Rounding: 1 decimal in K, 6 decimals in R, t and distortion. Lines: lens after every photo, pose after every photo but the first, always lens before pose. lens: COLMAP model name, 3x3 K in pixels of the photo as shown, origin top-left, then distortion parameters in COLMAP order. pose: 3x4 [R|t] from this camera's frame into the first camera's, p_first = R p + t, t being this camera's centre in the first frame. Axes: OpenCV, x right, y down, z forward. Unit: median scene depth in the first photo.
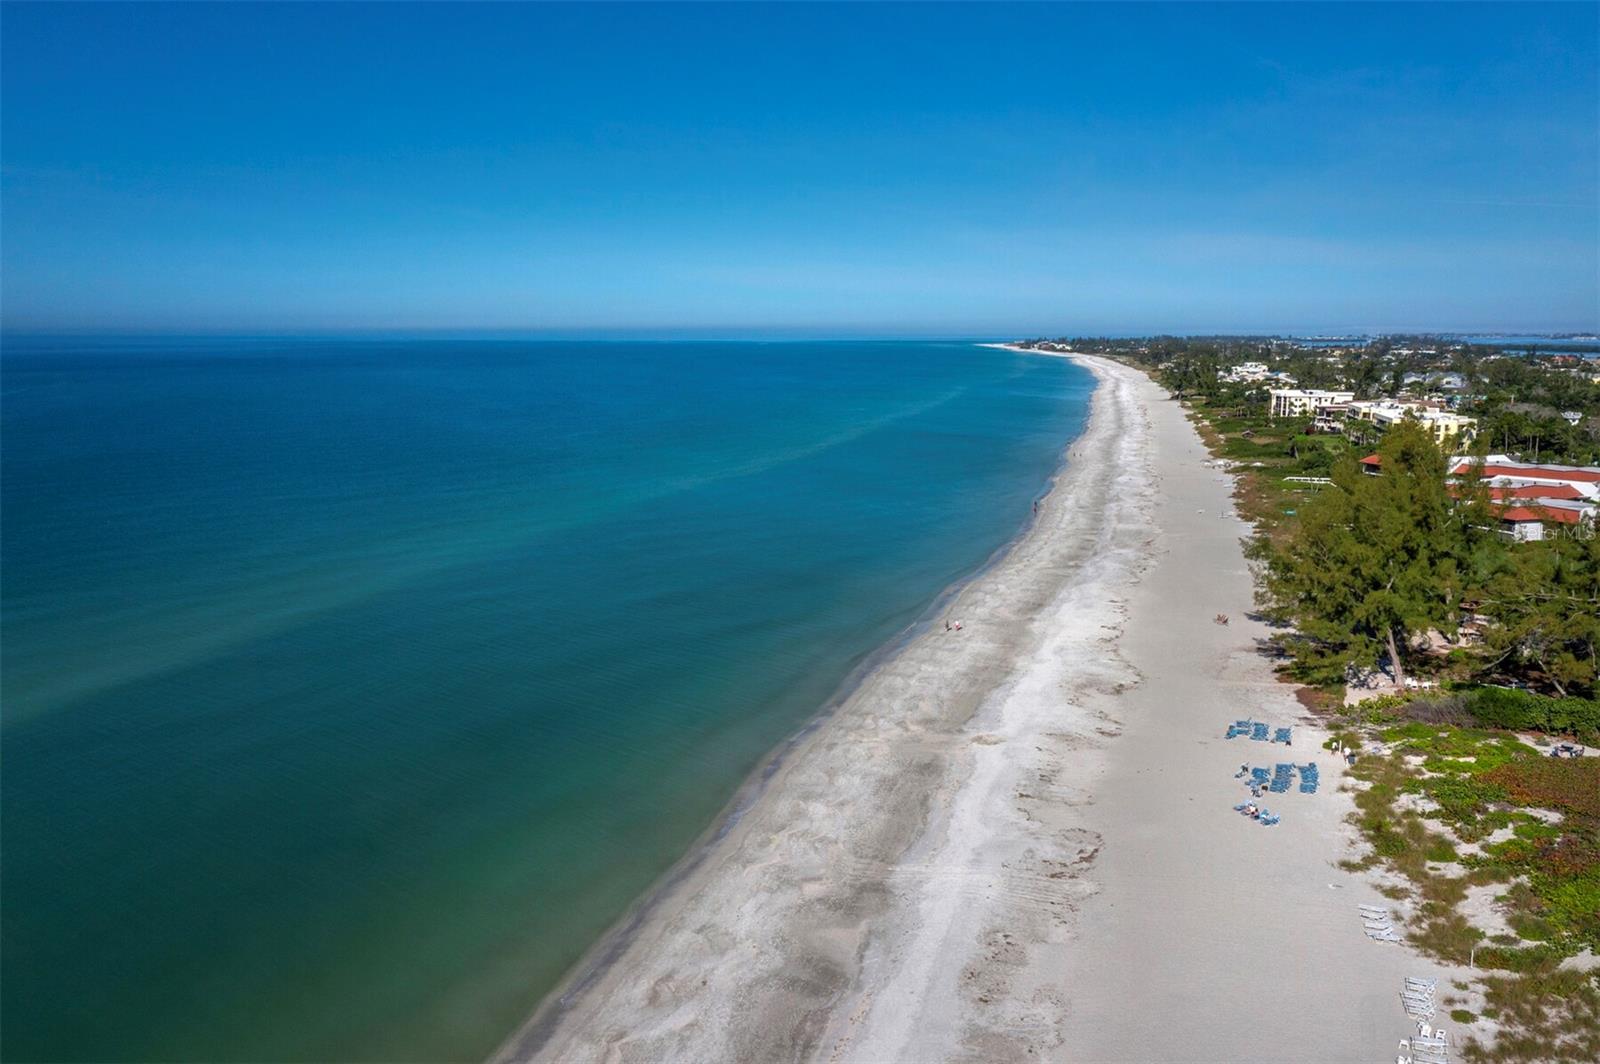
lens RADIAL K [[1274.5, 0, 800.0], [0, 1274.5, 532.0], [0, 0, 1]] dist [-0.008742, 0.049610]
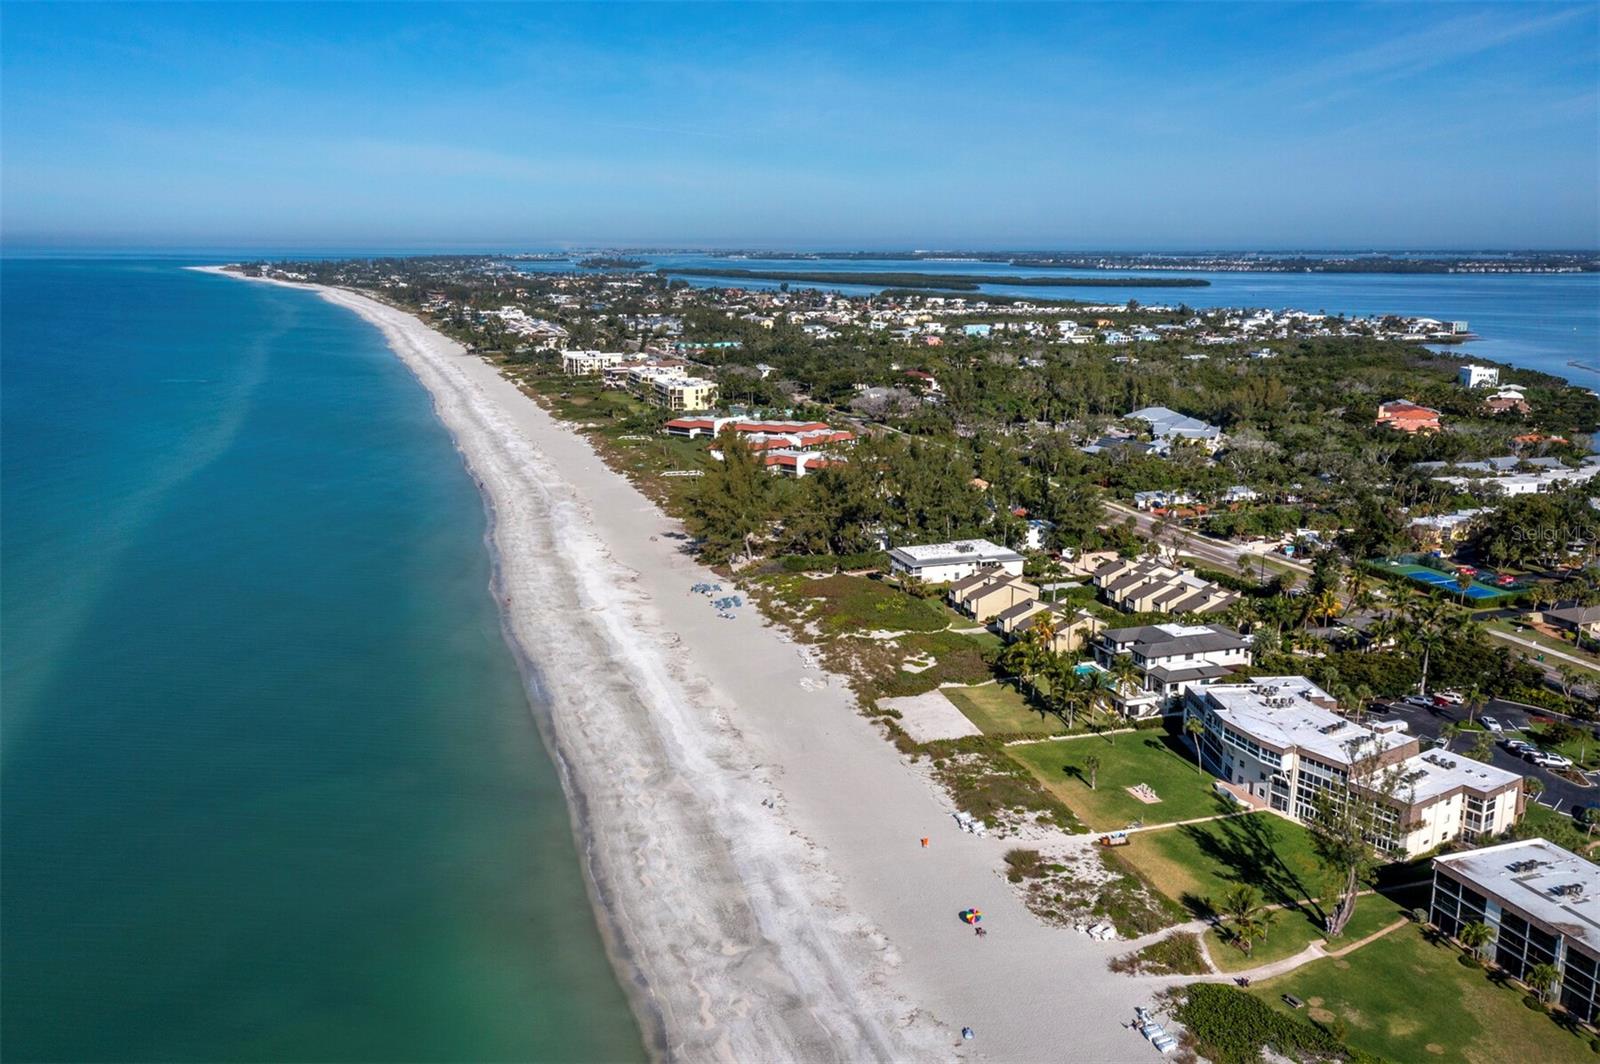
lens RADIAL K [[1274.5, 0, 800.0], [0, 1274.5, 532.0], [0, 0, 1]] dist [-0.008742, 0.049610]
pose [[0.828486, -0.115019, 0.548071, -0.678200], [0.078421, 0.992866, 0.089820, -0.121429], [-0.554492, -0.031434, 0.831595, -0.897390]]
